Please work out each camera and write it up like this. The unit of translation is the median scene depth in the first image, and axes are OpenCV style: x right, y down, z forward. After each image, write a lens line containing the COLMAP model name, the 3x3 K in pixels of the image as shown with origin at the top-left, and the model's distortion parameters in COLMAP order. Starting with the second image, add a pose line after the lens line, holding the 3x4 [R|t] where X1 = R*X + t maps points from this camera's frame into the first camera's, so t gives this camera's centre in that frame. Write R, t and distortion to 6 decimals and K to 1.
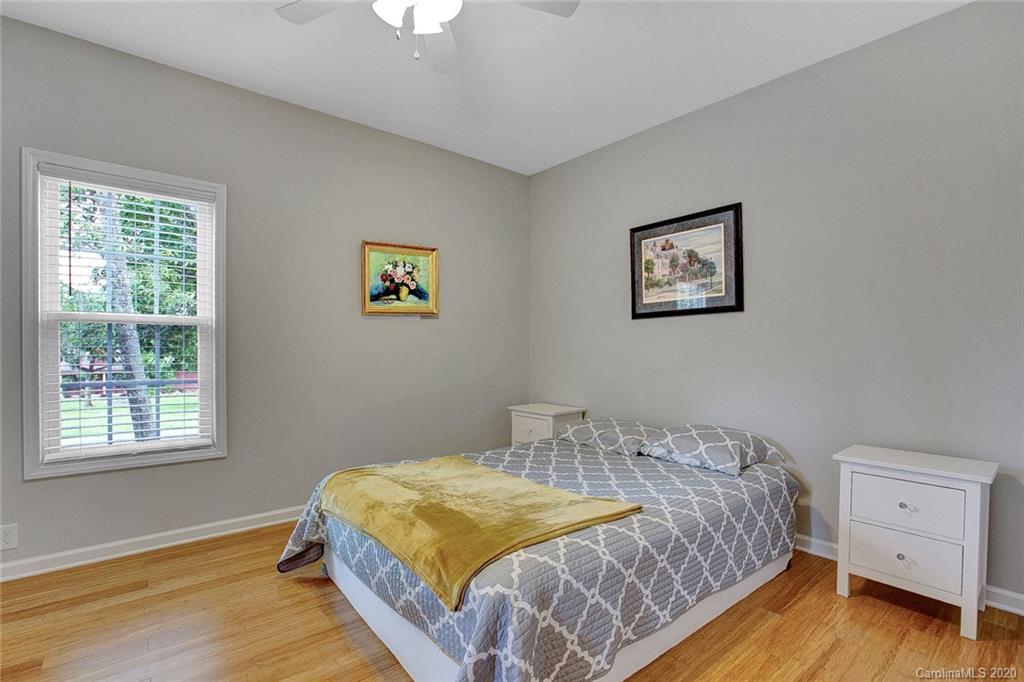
lens RADIAL K [[466.4, 0, 509.7], [0, 466.4, 343.7], [0, 0, 1]] dist [-0.014849, 0.000136]
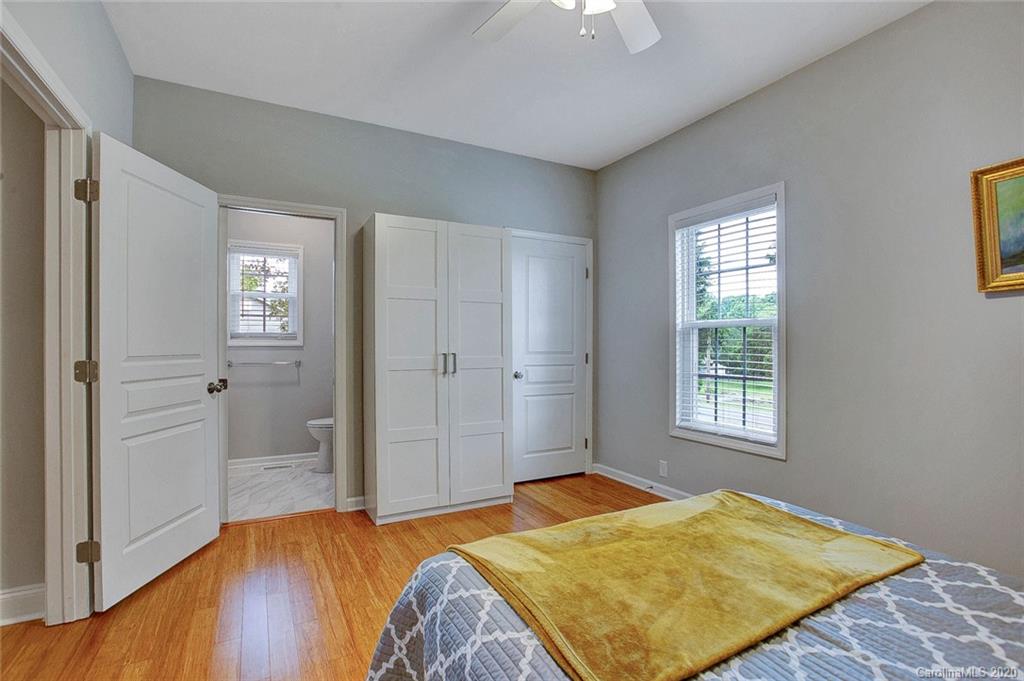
lens RADIAL K [[466.4, 0, 509.7], [0, 466.4, 343.2], [0, 0, 1]] dist [-0.014849, 0.000136]
pose [[-0.173397, -0.006150, -0.984833, 0.548158], [0.000040, 0.999980, -0.006251, 0.005488], [0.984852, -0.001123, -0.173393, 0.736223]]
